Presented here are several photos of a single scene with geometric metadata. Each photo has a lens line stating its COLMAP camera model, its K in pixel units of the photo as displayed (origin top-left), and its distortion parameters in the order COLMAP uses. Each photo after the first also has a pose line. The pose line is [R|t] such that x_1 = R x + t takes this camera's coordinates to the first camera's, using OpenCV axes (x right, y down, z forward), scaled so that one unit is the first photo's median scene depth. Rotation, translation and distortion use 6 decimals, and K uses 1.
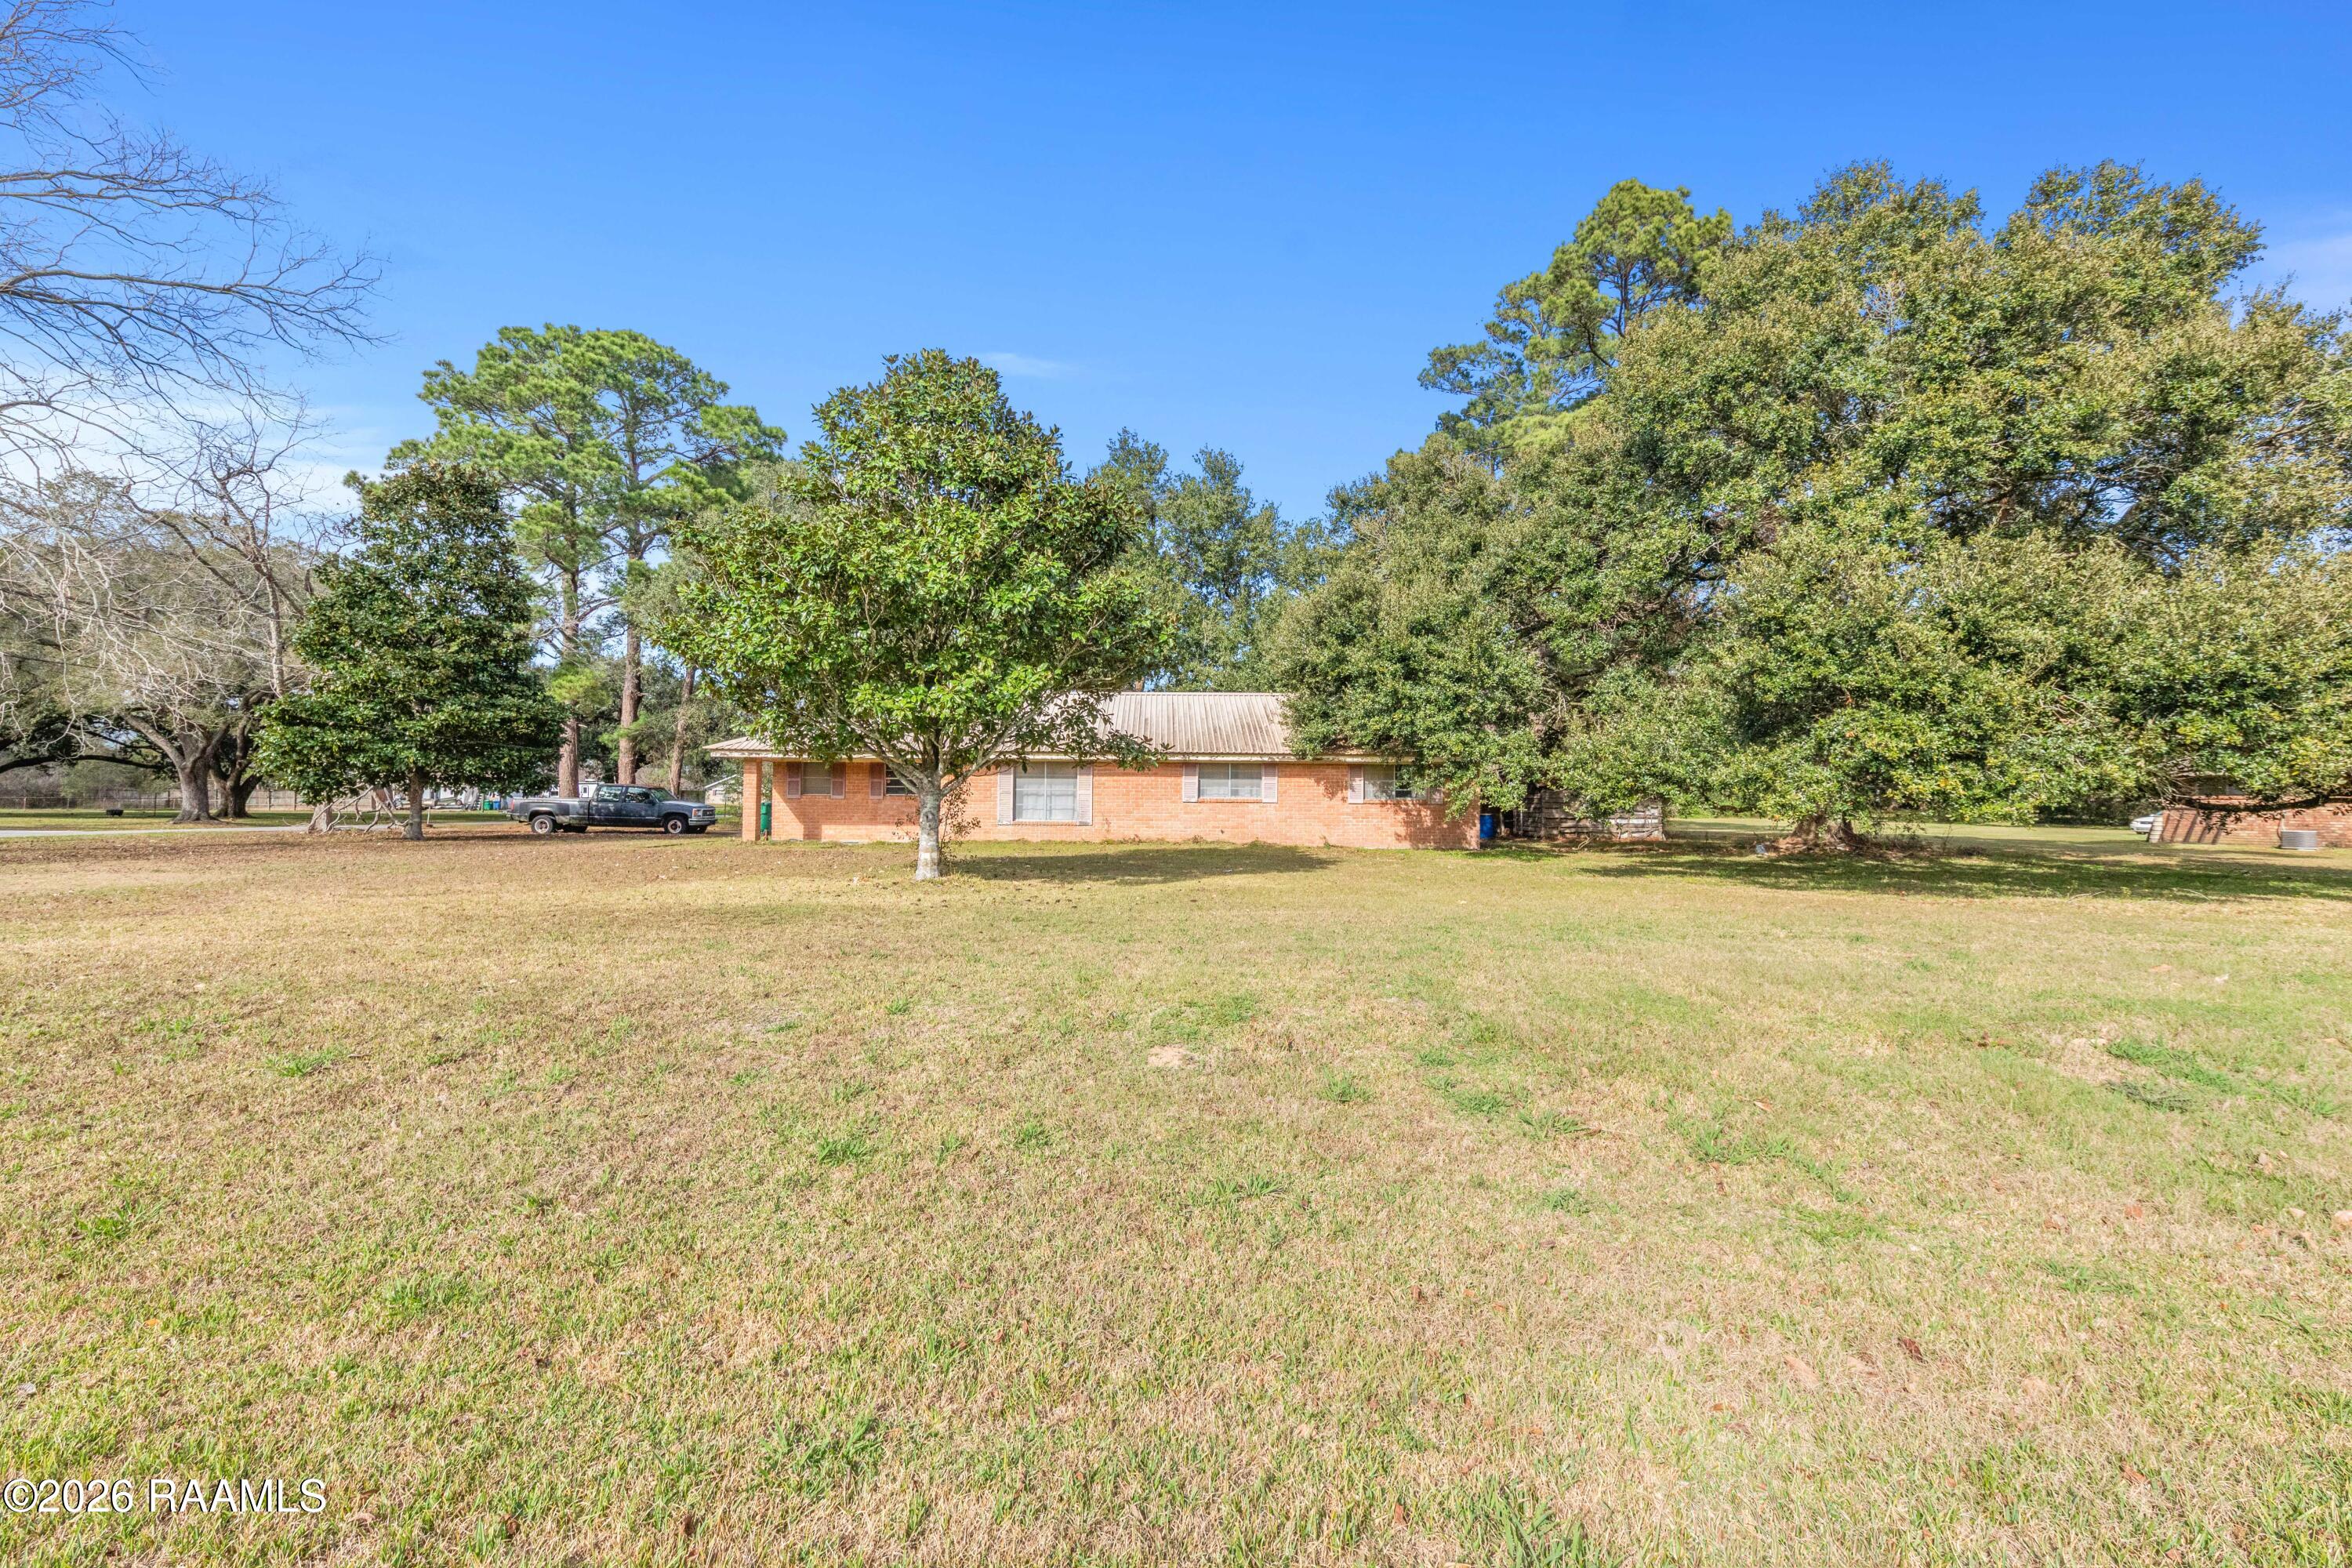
lens RADIAL K [[993.0, 0, 1176.0], [0, 993.0, 784.0], [0, 0, 1]] dist [0.003399, 0.000114]
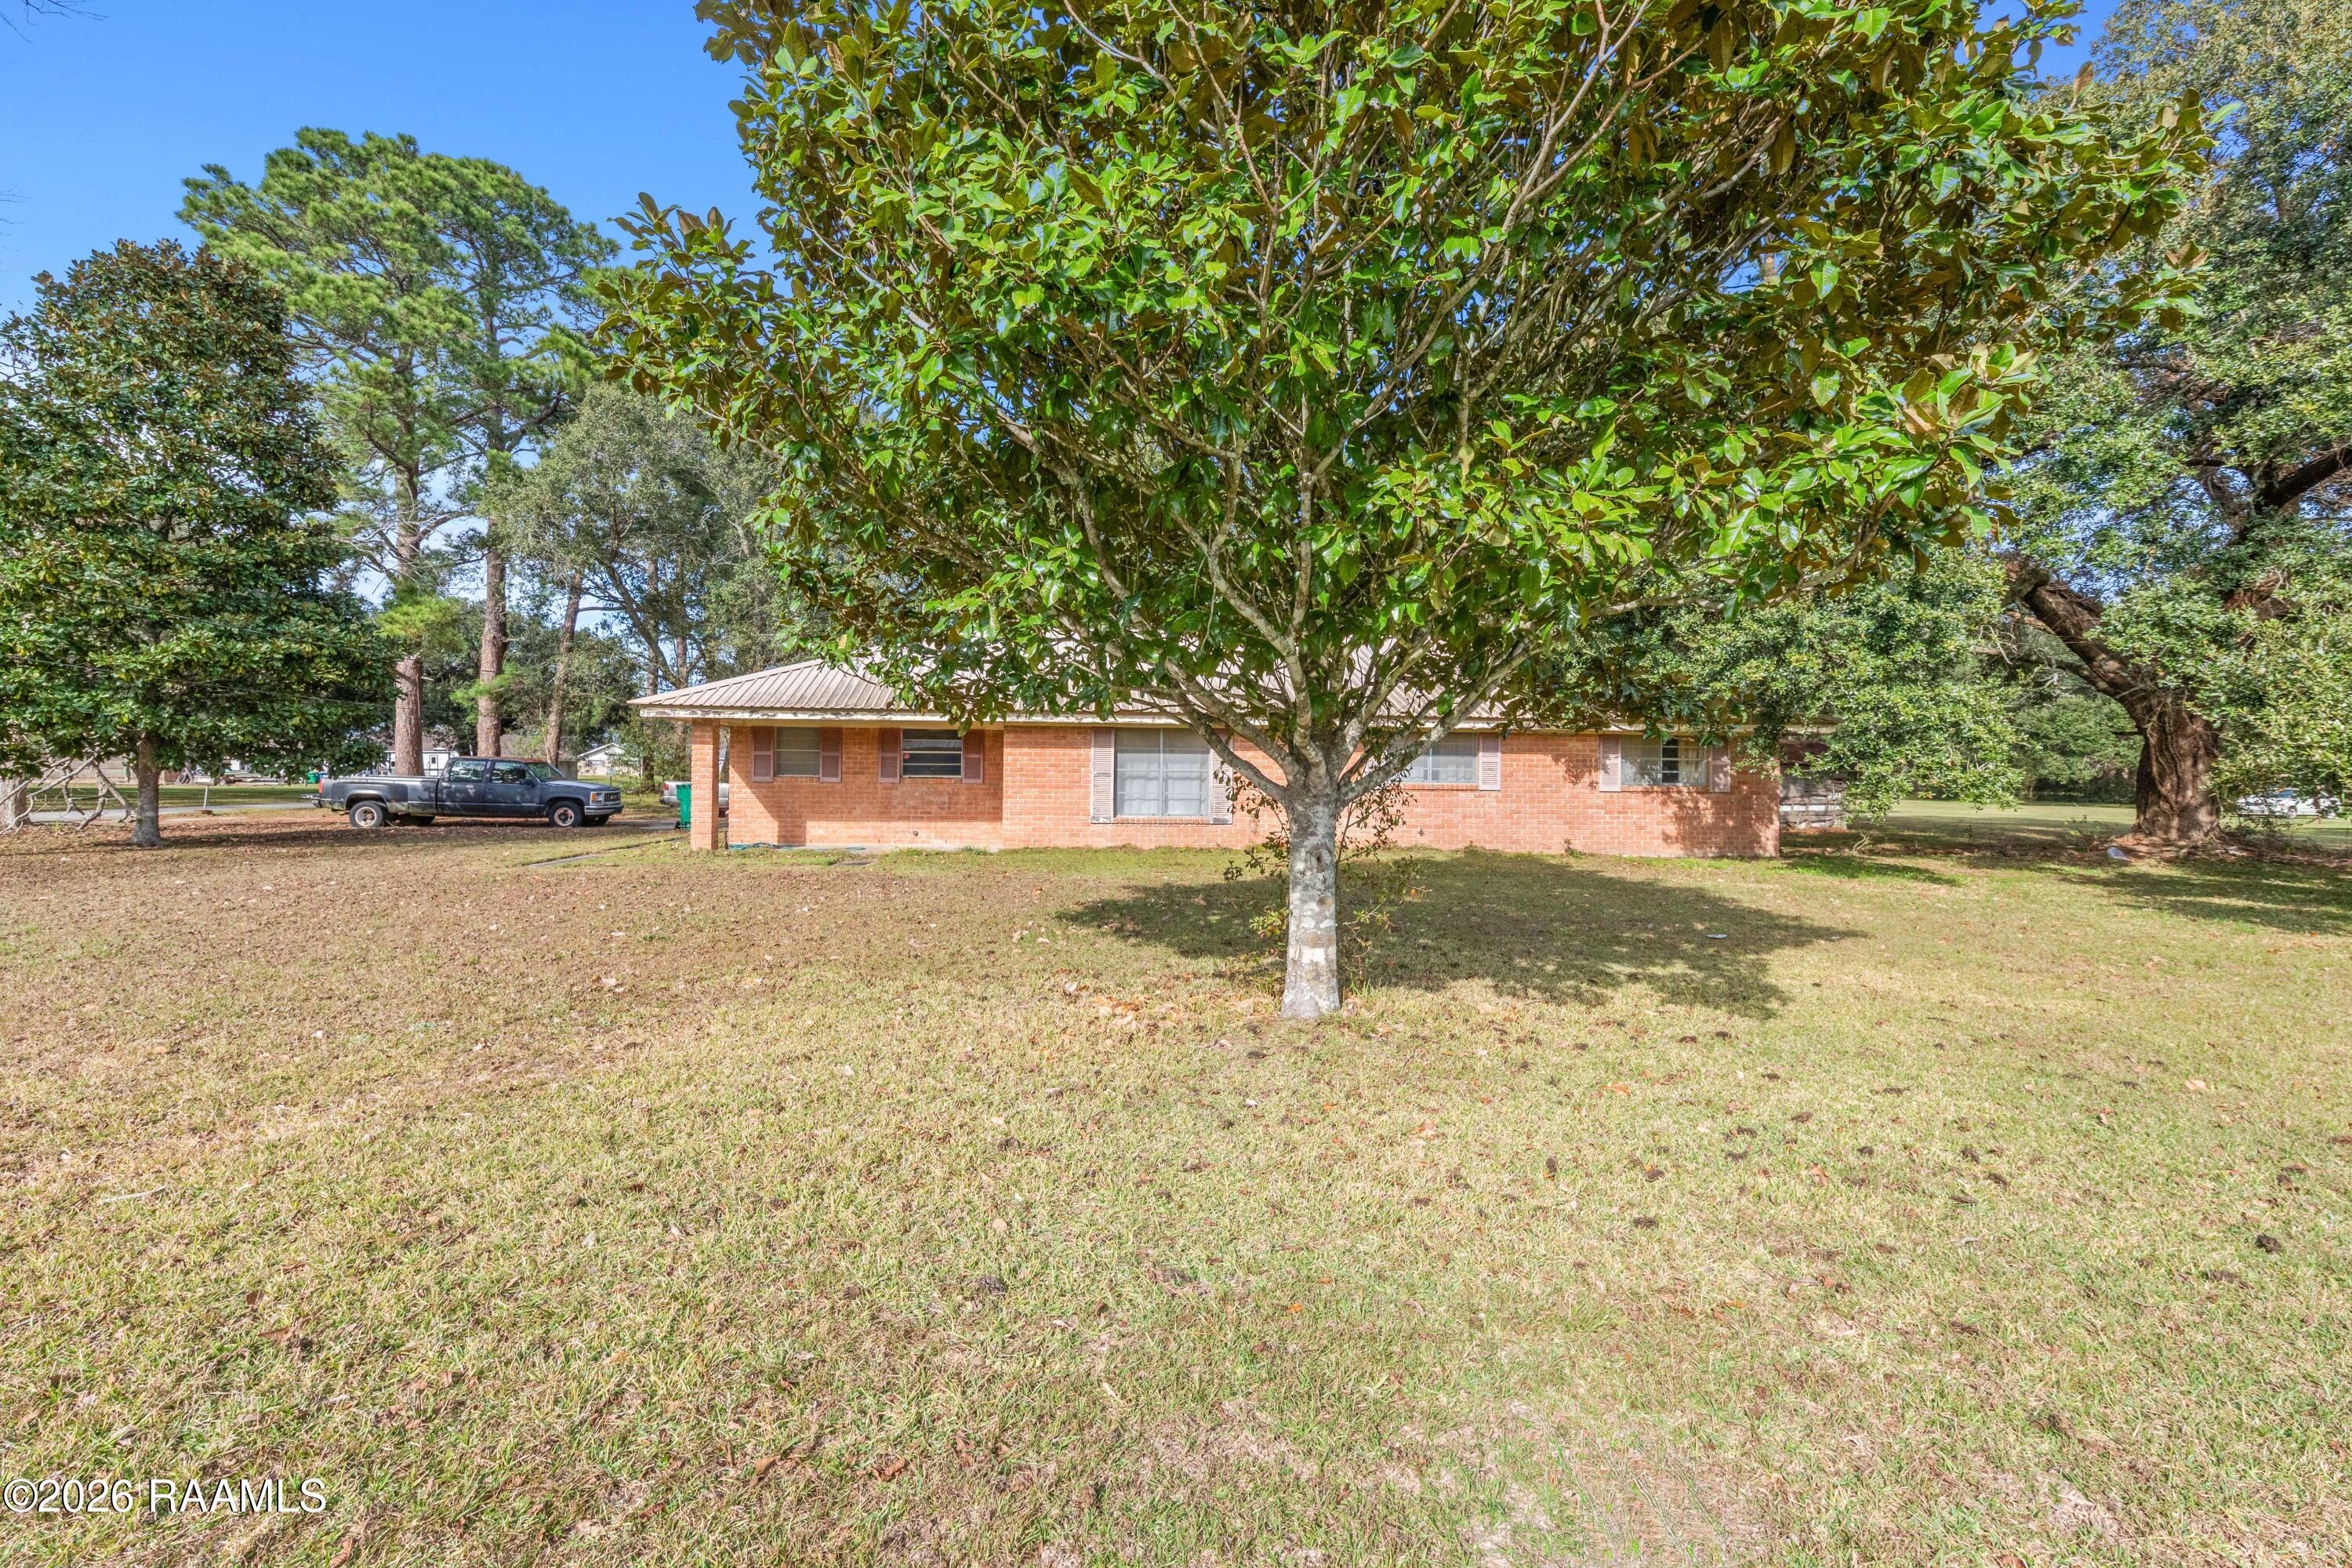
lens RADIAL K [[1022.1, 0, 1176.0], [0, 1022.1, 784.0], [0, 0, 1]] dist [-0.000922, -0.000177]
pose [[0.995842, 0.001195, 0.091084, -0.136139], [-0.003762, 0.999600, 0.028018, -0.003037], [-0.091014, -0.028244, 0.995449, 0.233864]]
